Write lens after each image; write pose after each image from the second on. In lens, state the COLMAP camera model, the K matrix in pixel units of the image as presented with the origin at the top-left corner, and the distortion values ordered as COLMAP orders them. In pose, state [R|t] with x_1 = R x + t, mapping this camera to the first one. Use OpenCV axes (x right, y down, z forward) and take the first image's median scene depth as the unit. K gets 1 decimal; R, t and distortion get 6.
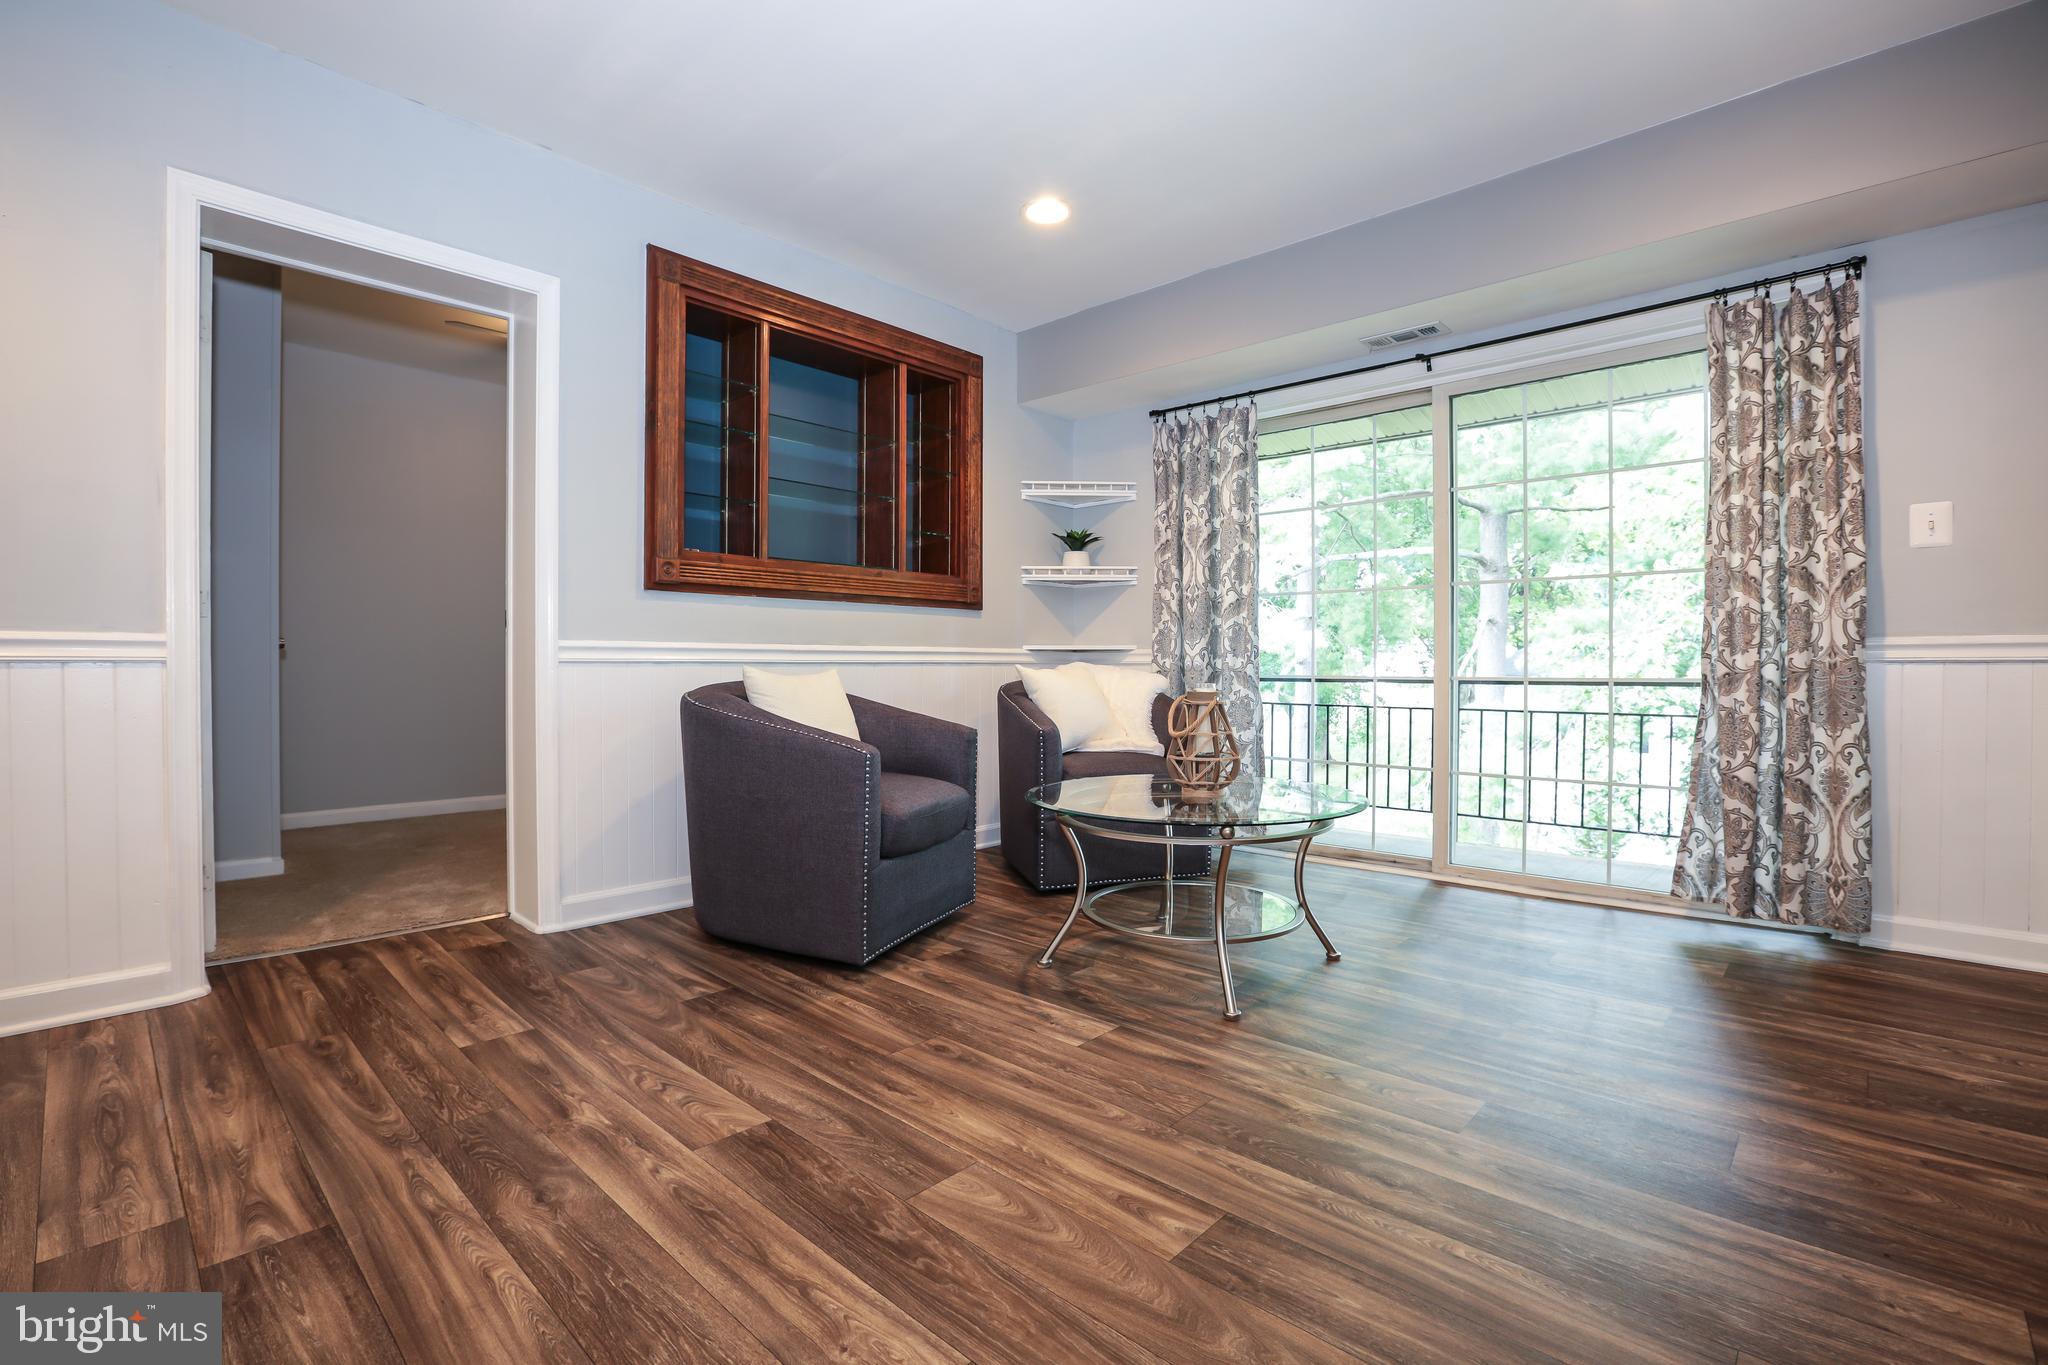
lens RADIAL K [[919.0, 0, 983.4], [0, 919.0, 681.4], [0, 0, 1]] dist [-0.027711, 0.005130]
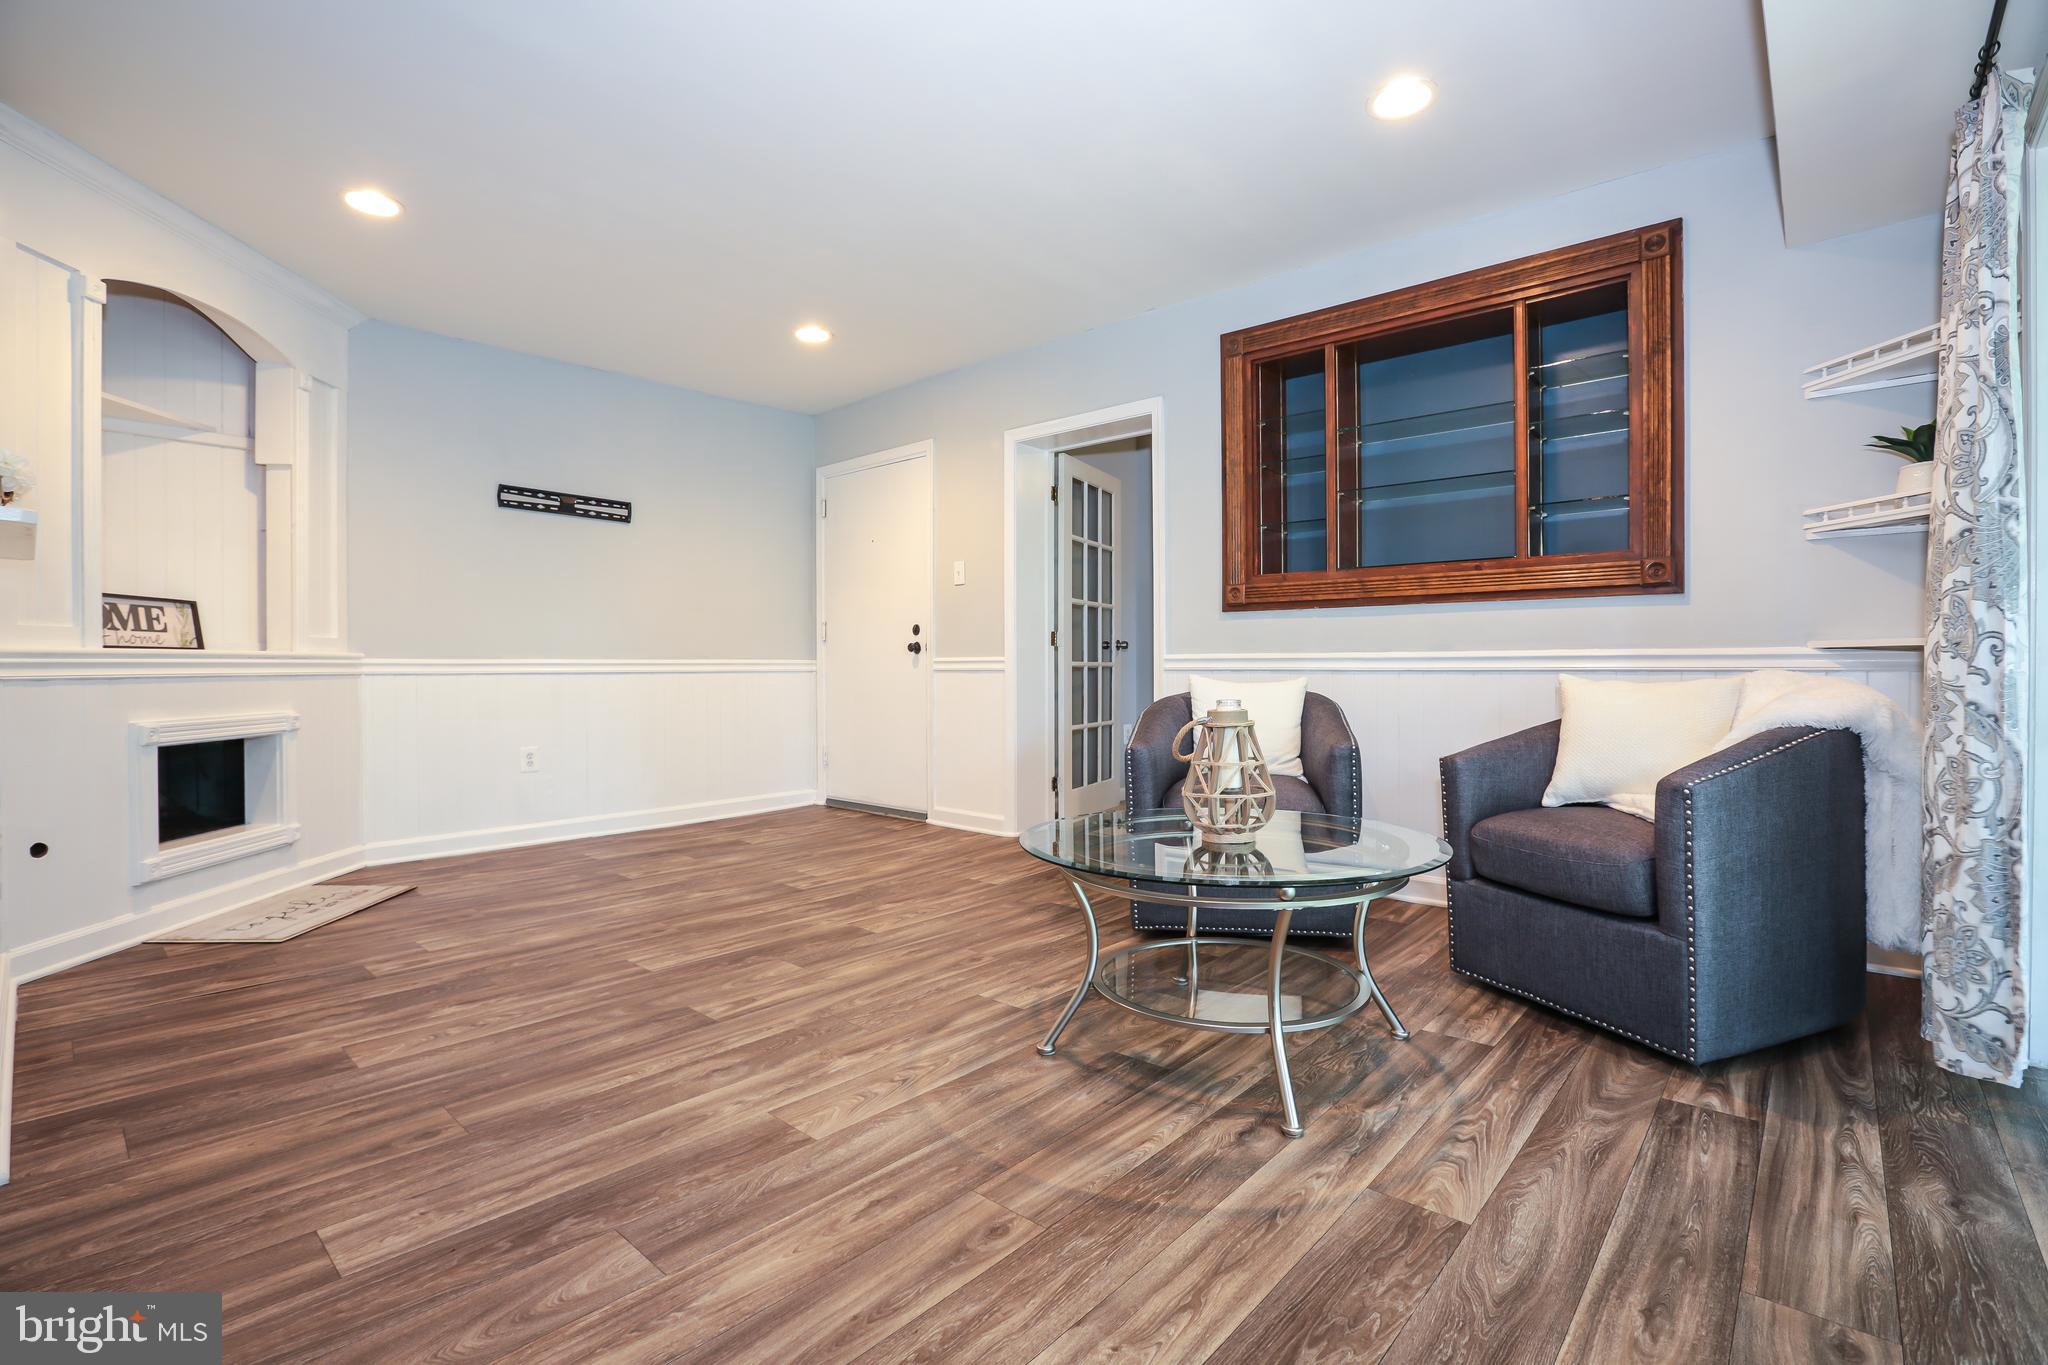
lens RADIAL K [[919.0, 0, 1022.7], [0, 919.0, 677.3], [0, 0, 1]] dist [-0.027711, 0.005130]
pose [[0.048551, 0.008705, -0.998783, 1.055651], [-0.011254, 0.999903, 0.008167, -0.021262], [0.998757, 0.010844, 0.048644, 0.809987]]
